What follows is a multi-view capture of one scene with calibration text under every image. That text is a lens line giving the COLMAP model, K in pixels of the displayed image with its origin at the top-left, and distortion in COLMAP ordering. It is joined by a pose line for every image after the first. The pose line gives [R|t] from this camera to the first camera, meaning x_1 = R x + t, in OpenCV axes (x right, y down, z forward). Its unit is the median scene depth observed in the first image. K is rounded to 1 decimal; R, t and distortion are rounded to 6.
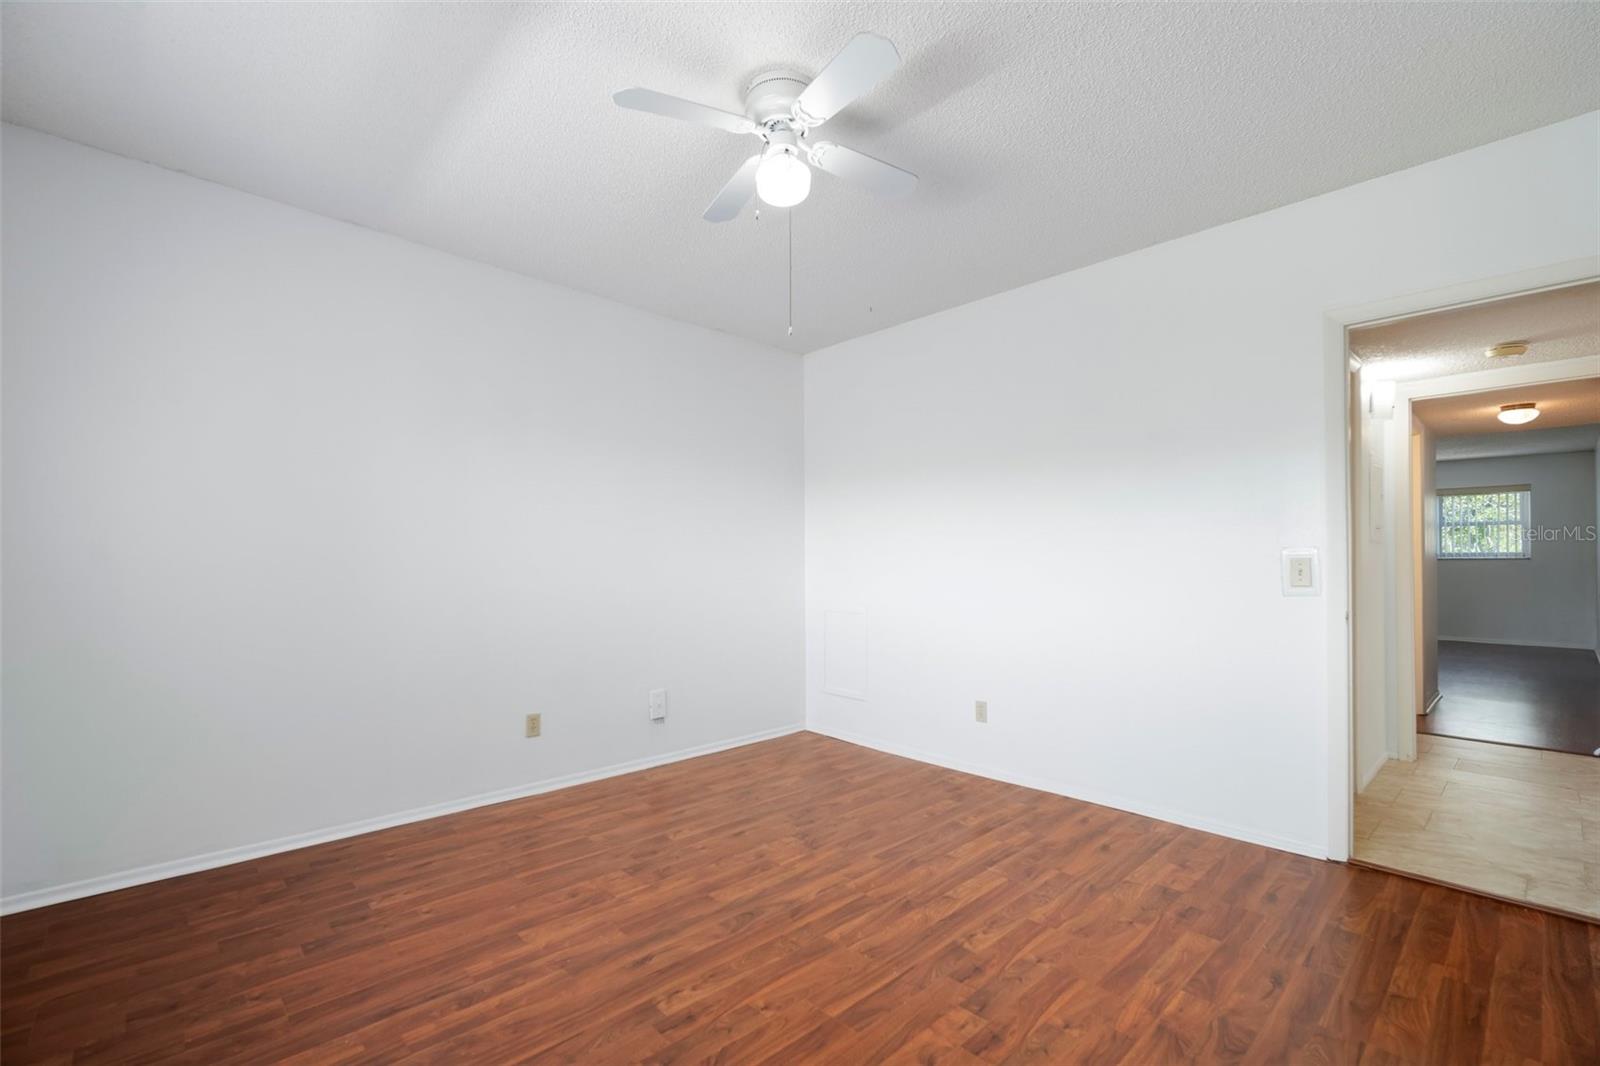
lens RADIAL K [[710.5, 0, 803.6], [0, 710.5, 568.3], [0, 0, 1]] dist [-0.009728, 0.001023]
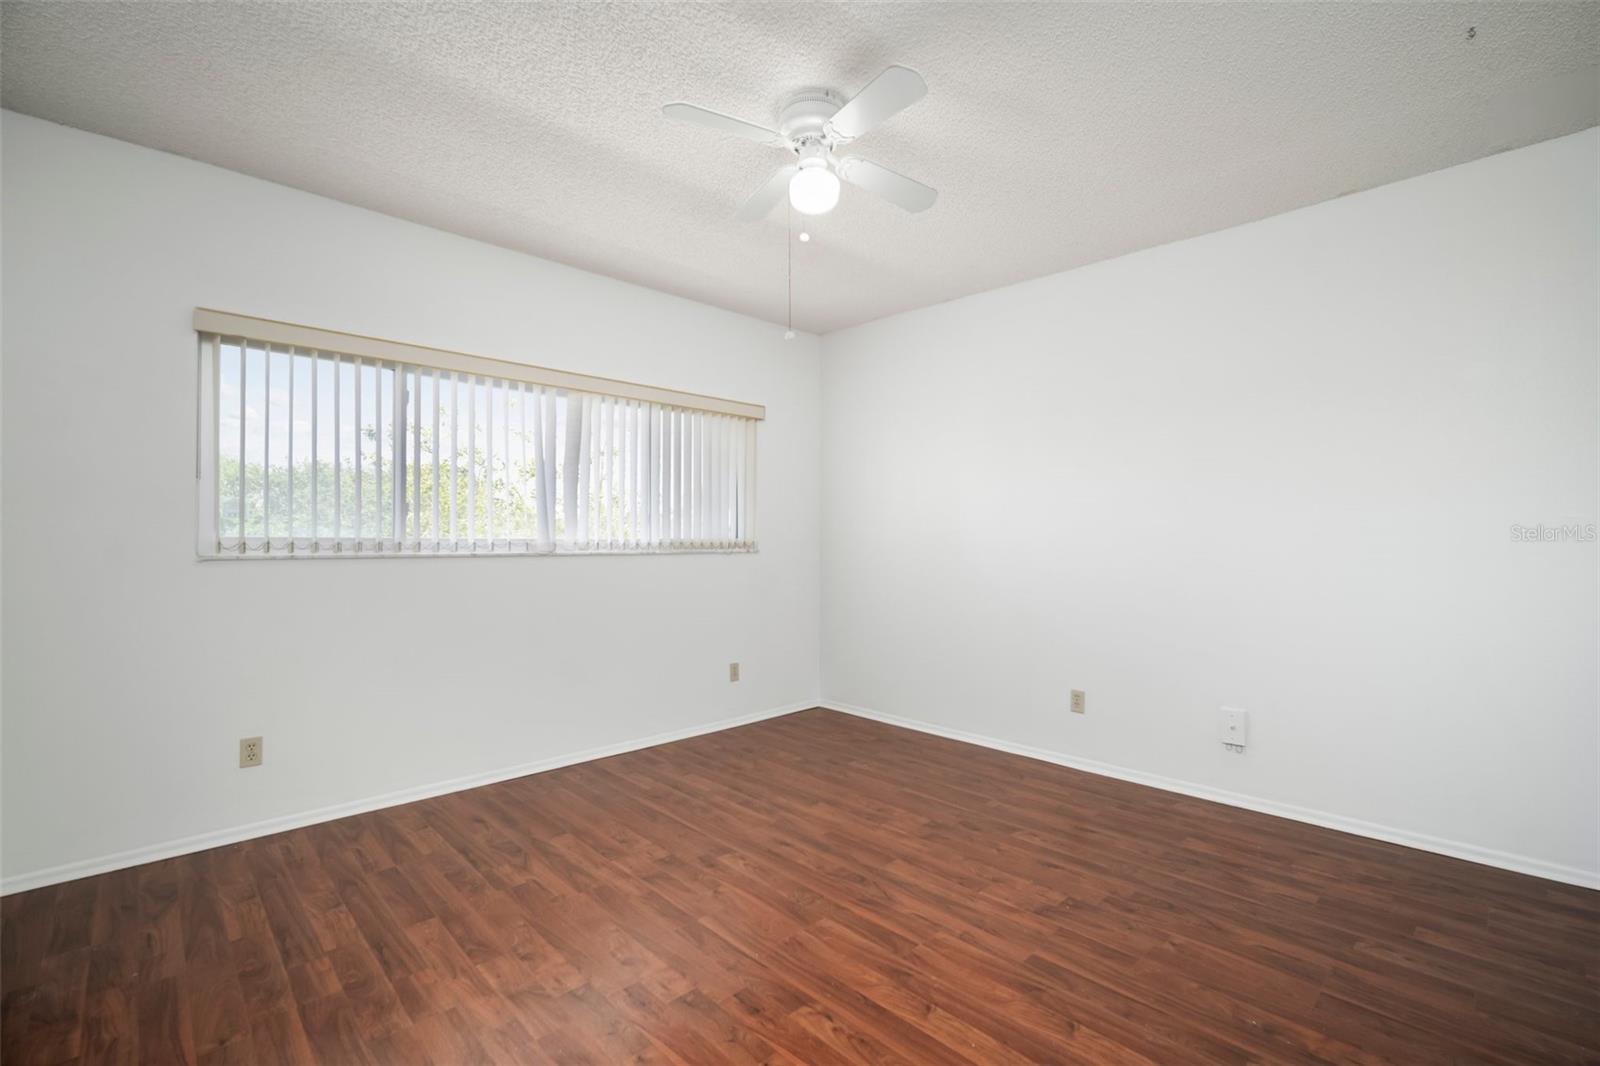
lens RADIAL K [[701.3, 0, 806.7], [0, 701.3, 541.2], [0, 0, 1]] dist [-0.008442, 0.000498]
pose [[0.006859, 0.003390, -0.999971, 0.990545], [-0.009479, 0.999950, 0.003325, -0.016062], [0.999932, 0.009456, 0.006891, 0.938704]]
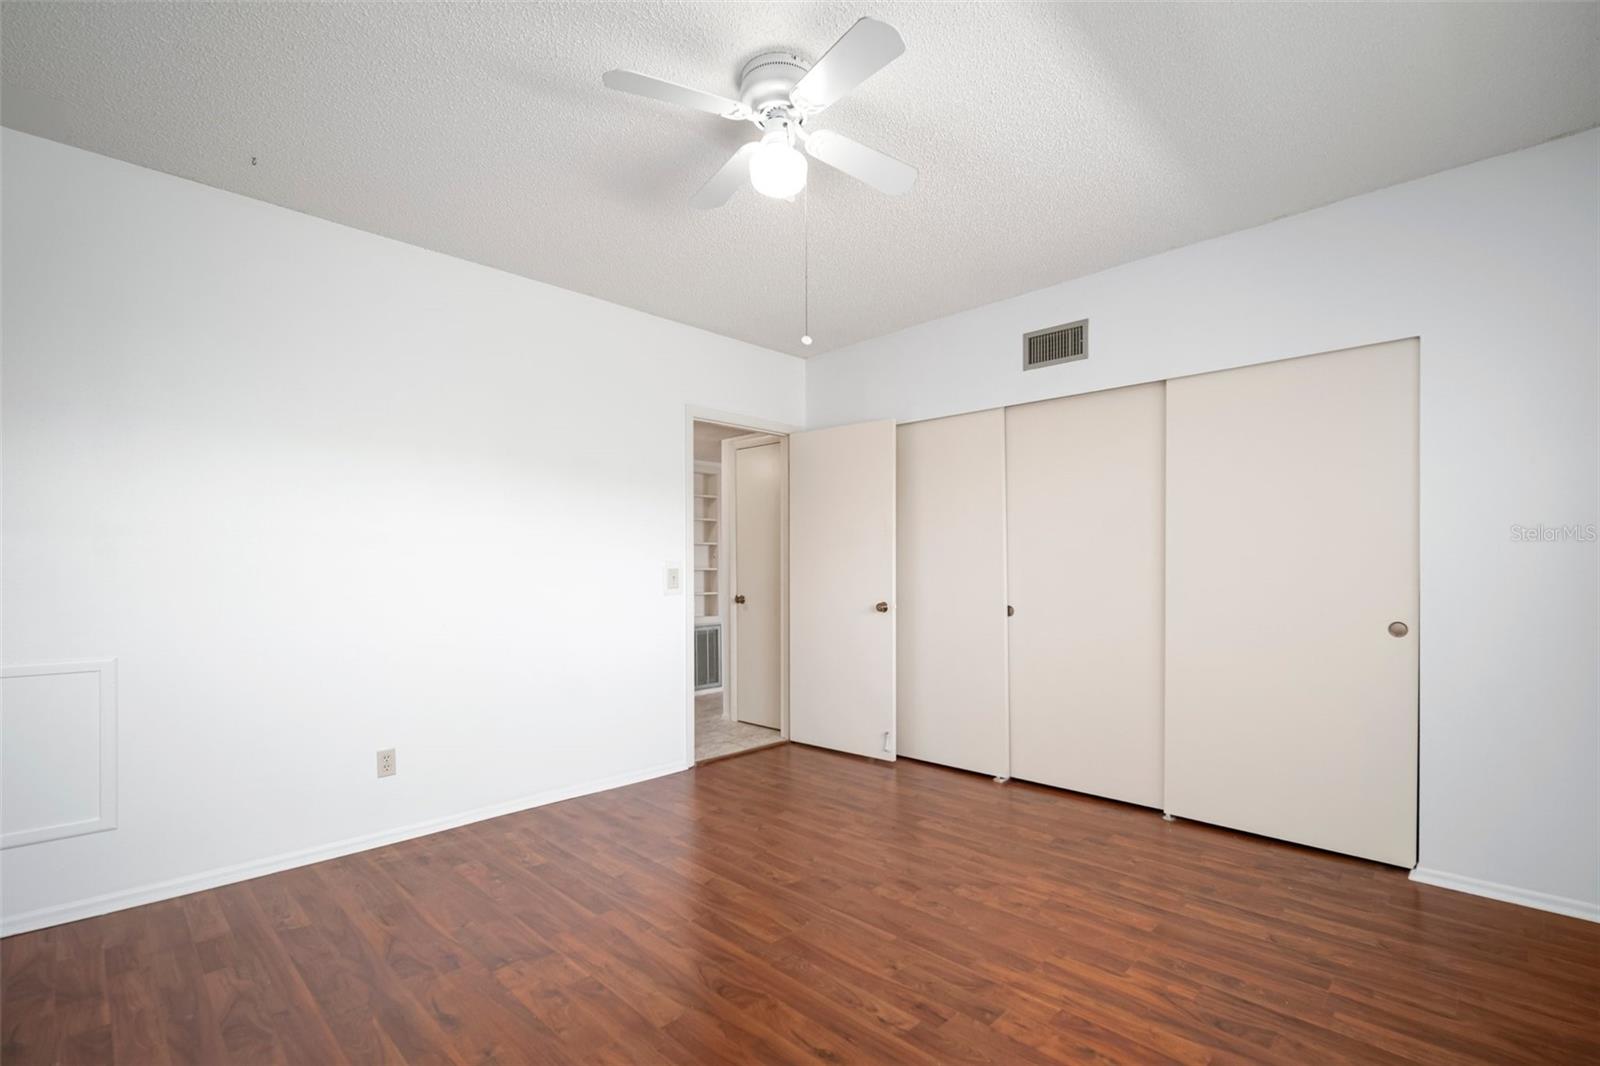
lens RADIAL K [[718.2, 0, 822.6], [0, 718.2, 576.0], [0, 0, 1]] dist [-0.003336, 0.000580]
pose [[-0.055680, -0.007684, 0.998419, -0.962397], [0.012447, 0.999887, 0.008390, -0.008253], [-0.998371, 0.012894, -0.055578, 0.953952]]
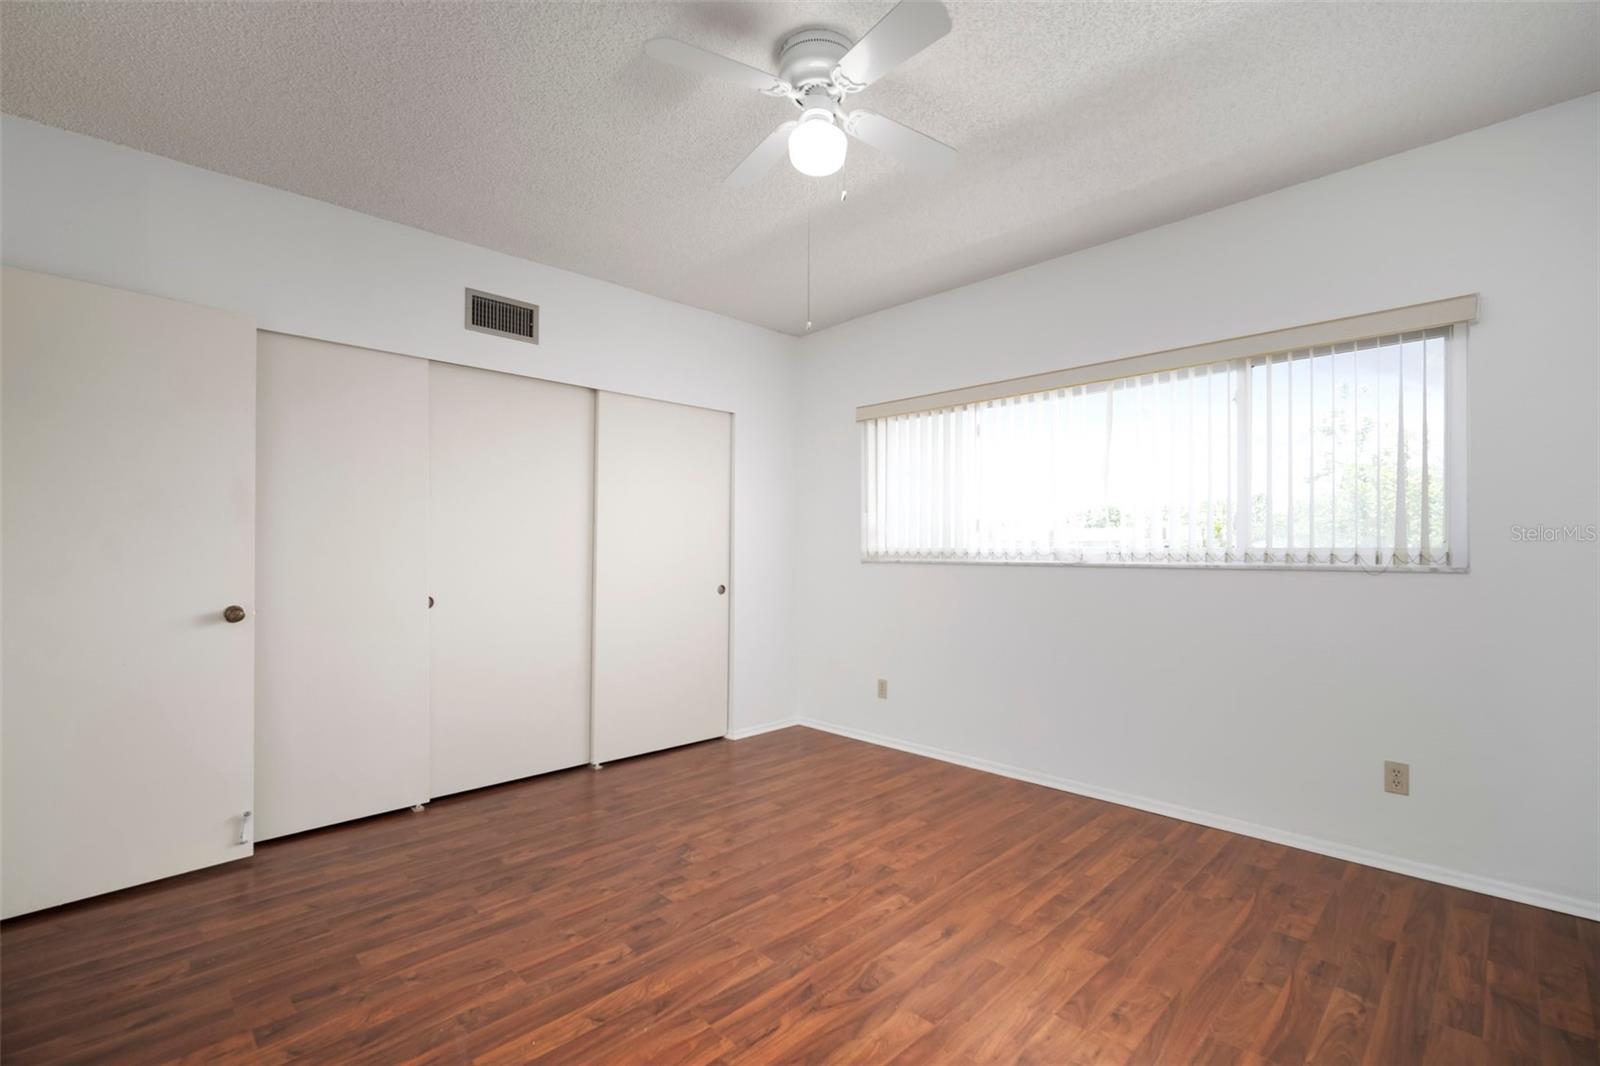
lens RADIAL K [[707.6, 0, 811.2], [0, 707.6, 551.4], [0, 0, 1]] dist [-0.008420, 0.000490]
pose [[-0.999569, 0.001527, -0.029305, 0.006720], [0.001204, 0.999938, 0.011035, -0.021707], [0.029320, 0.010995, -0.999510, 1.861731]]
